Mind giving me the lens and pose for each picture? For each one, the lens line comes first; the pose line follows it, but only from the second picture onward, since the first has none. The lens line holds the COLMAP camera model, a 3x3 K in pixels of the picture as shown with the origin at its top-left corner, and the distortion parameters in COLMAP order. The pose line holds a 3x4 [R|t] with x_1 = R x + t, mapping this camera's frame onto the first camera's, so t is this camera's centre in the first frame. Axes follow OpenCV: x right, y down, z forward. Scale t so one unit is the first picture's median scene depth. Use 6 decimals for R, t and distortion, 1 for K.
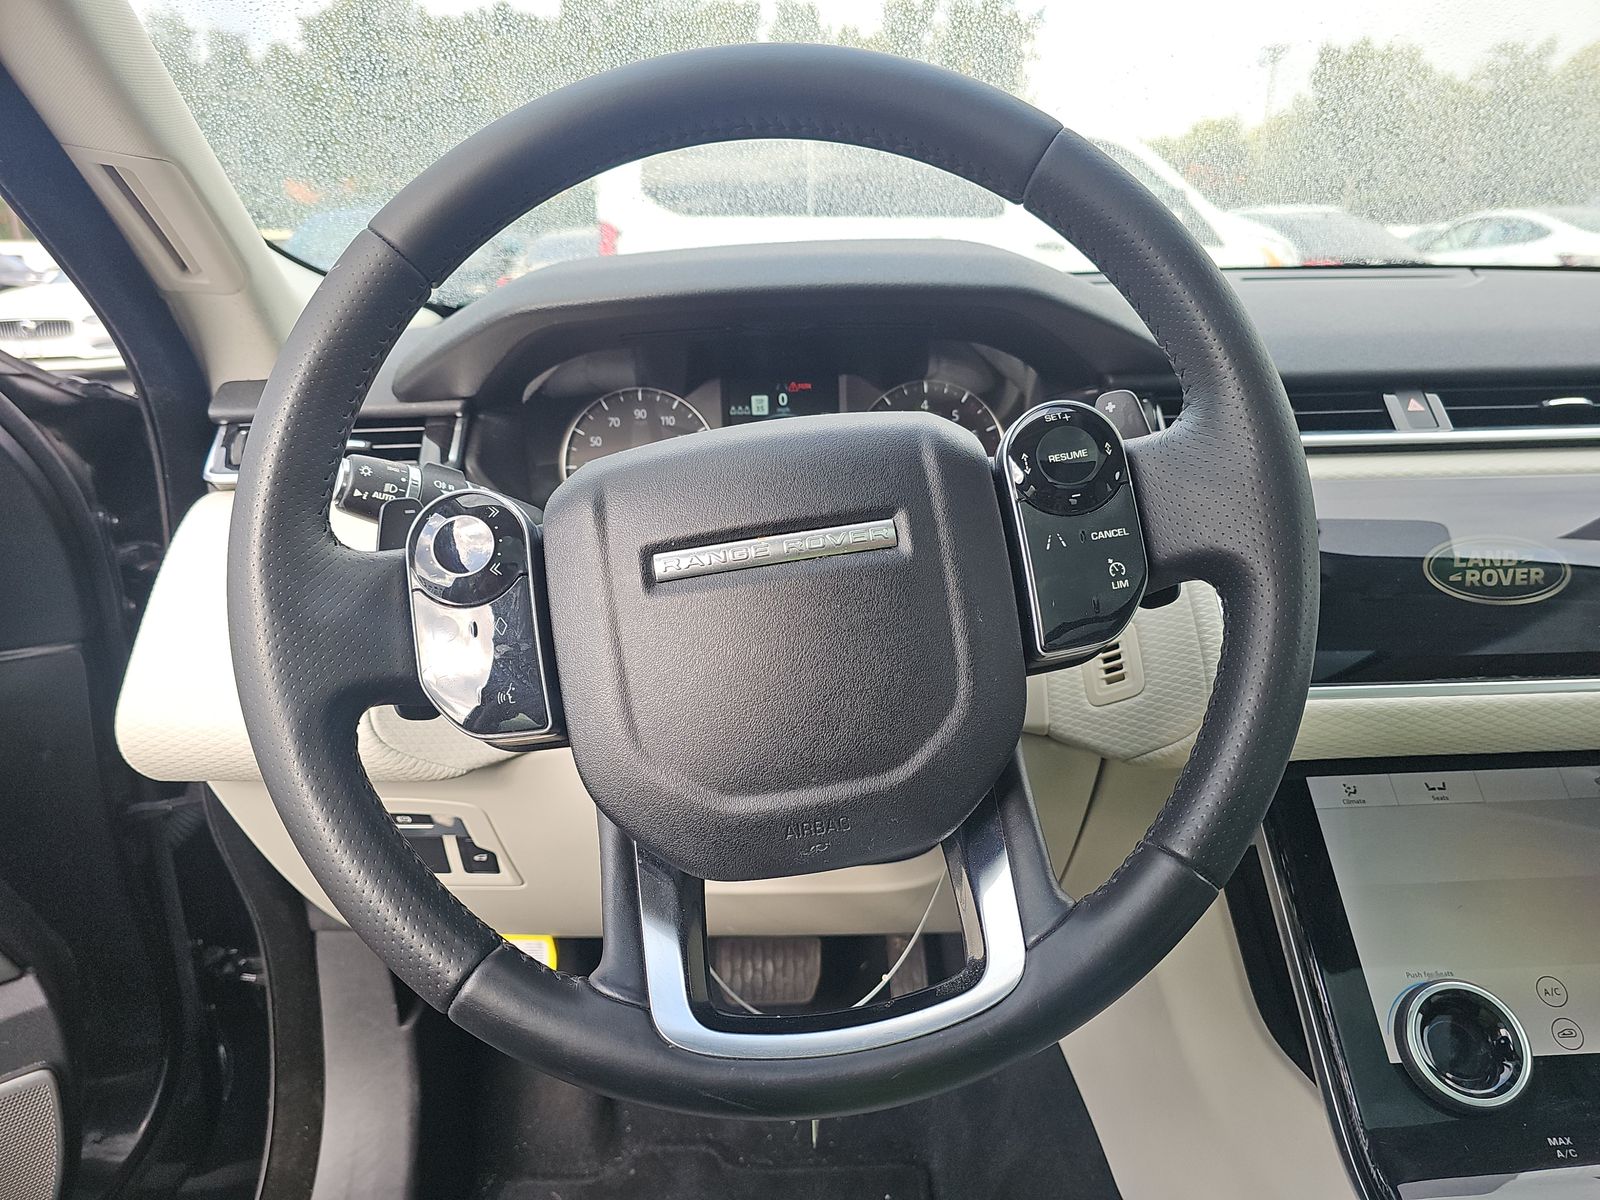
lens RADIAL K [[1073.0, 0, 824.0], [0, 1073.0, 558.6], [0, 0, 1]] dist [0.045855, -0.068682]
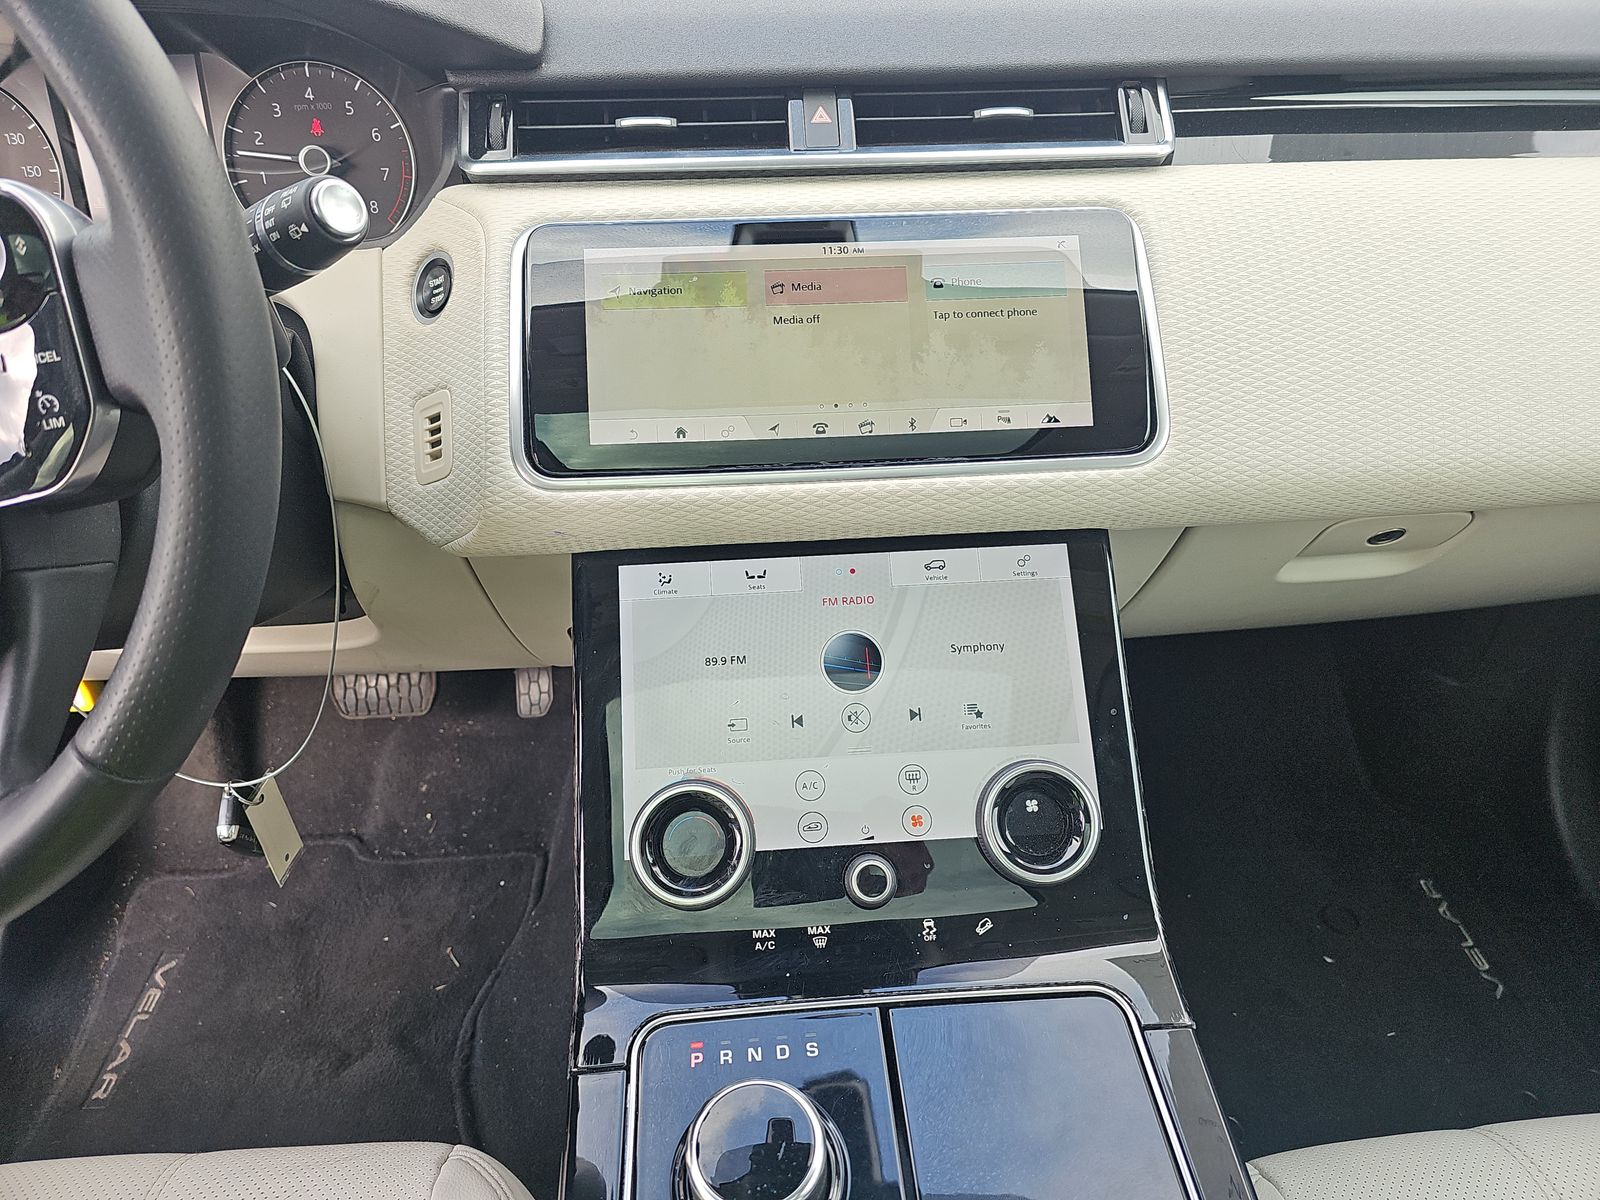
lens RADIAL K [[1114.5, 0, 800.0], [0, 1114.5, 600.0], [0, 0, 1]] dist [0.038006, -0.049427]
pose [[0.997667, -0.015692, 0.066446, 0.474534], [-0.008204, 0.938626, 0.344838, -0.089950], [-0.067779, -0.344579, 0.936307, 0.074128]]
